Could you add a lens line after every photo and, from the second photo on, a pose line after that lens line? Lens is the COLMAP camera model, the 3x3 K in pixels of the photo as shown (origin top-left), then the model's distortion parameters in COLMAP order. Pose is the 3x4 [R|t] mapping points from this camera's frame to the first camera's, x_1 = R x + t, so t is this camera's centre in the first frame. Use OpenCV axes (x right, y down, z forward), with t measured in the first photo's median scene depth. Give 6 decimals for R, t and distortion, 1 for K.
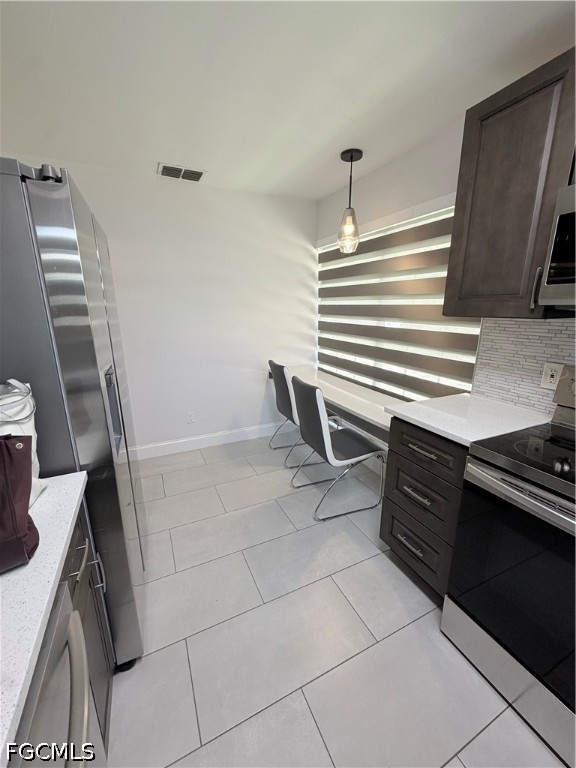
lens RADIAL K [[307.4, 0, 286.2], [0, 307.4, 386.4], [0, 0, 1]] dist [0.001822, -0.001182]
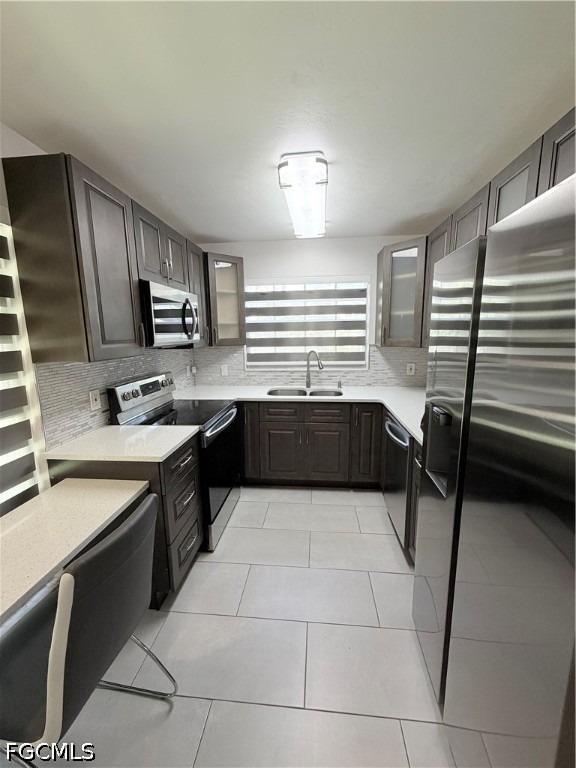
lens RADIAL K [[307.4, 0, 287.4], [0, 307.4, 385.5], [0, 0, 1]] dist [0.001822, -0.001182]
pose [[-0.860789, -0.082205, 0.502279, -0.406464], [0.137816, 0.912356, 0.385503, -0.392372], [-0.489948, 0.401059, -0.774017, 1.289705]]
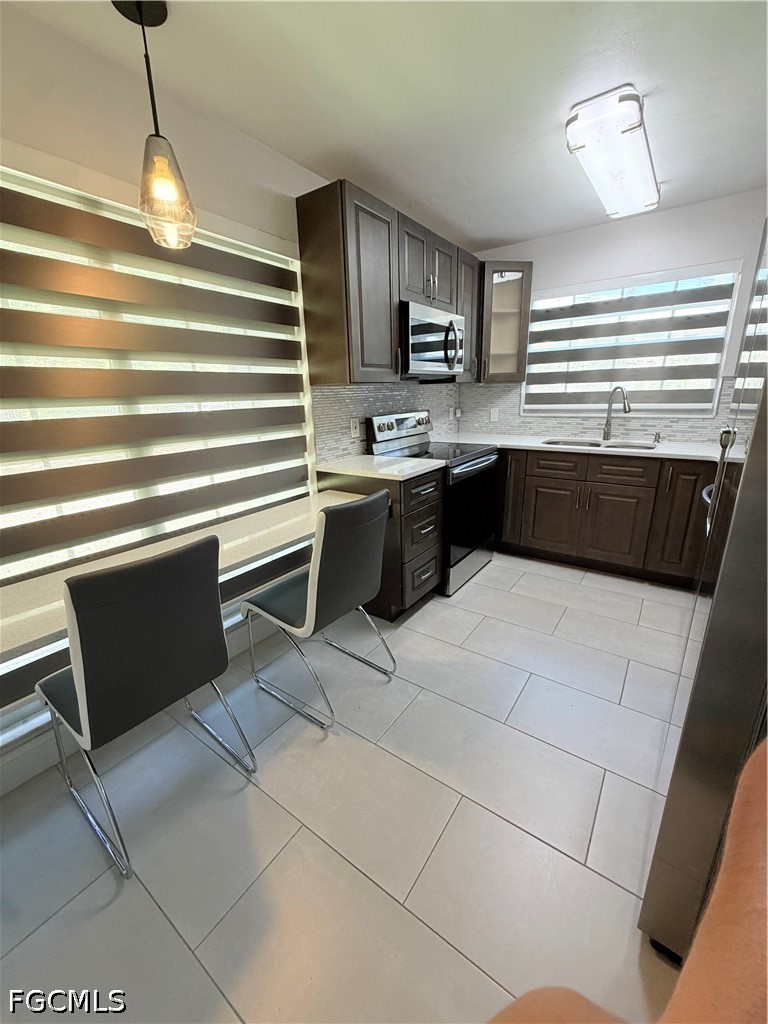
lens RADIAL K [[409.9, 0, 386.0], [0, 409.9, 515.1], [0, 0, 1]] dist [0.001822, -0.001182]
pose [[-0.496924, -0.244563, 0.832620, -0.686001], [0.247009, 0.879916, 0.405875, -0.327230], [-0.831898, 0.407353, -0.376842, 1.412645]]
